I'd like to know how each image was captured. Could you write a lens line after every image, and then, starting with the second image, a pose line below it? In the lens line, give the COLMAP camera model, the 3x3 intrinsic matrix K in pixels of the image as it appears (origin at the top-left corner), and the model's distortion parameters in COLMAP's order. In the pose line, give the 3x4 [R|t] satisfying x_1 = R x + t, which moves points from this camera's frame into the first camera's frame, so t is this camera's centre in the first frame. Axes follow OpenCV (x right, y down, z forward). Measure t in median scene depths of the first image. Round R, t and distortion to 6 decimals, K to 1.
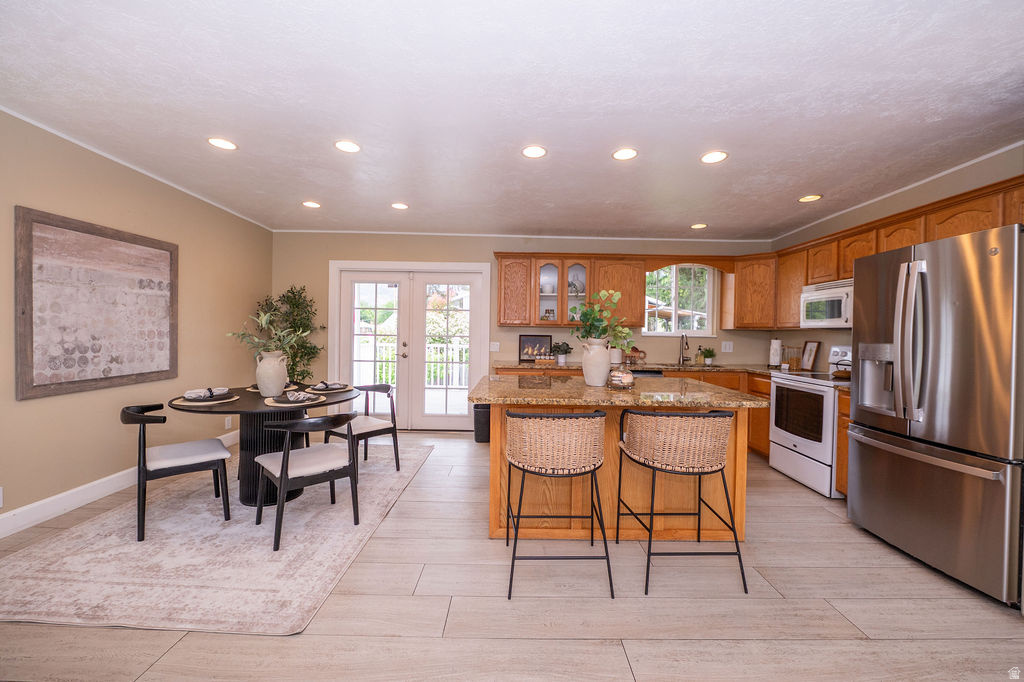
lens RADIAL K [[410.1, 0, 515.8], [0, 410.1, 335.8], [0, 0, 1]] dist [-0.009492, -0.000632]
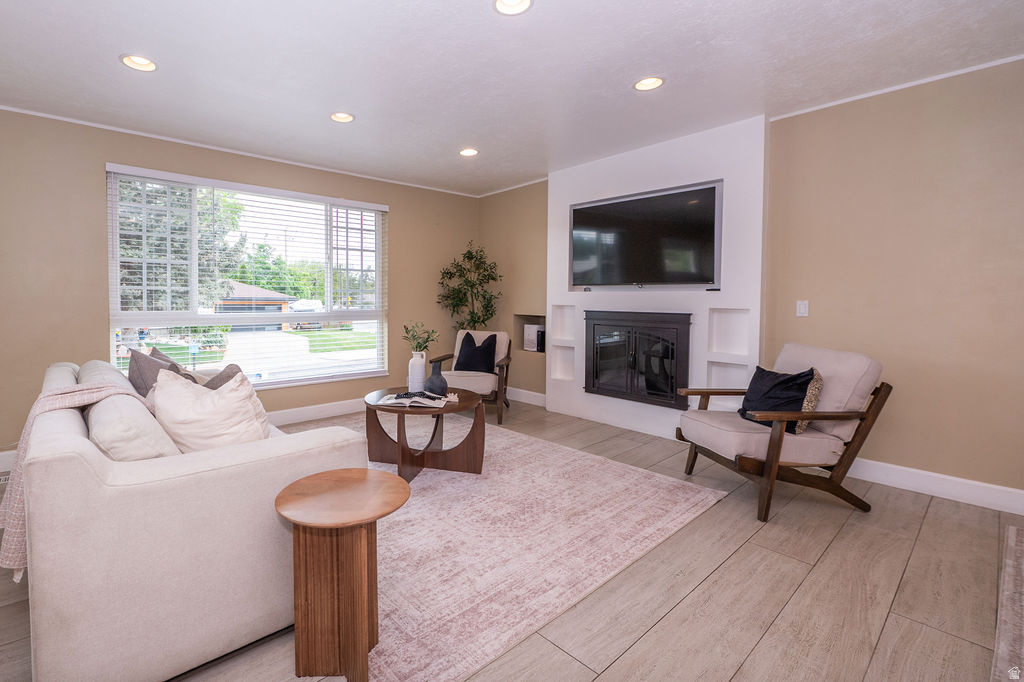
lens RADIAL K [[469.8, 0, 440.5], [0, 469.8, 307.9], [0, 0, 1]] dist [-0.014286, -0.000170]
pose [[-0.777995, -0.007692, -0.628224, 0.308347], [-0.025272, 0.999499, 0.019060, 0.024153], [0.627762, 0.030705, -0.777799, 0.477958]]
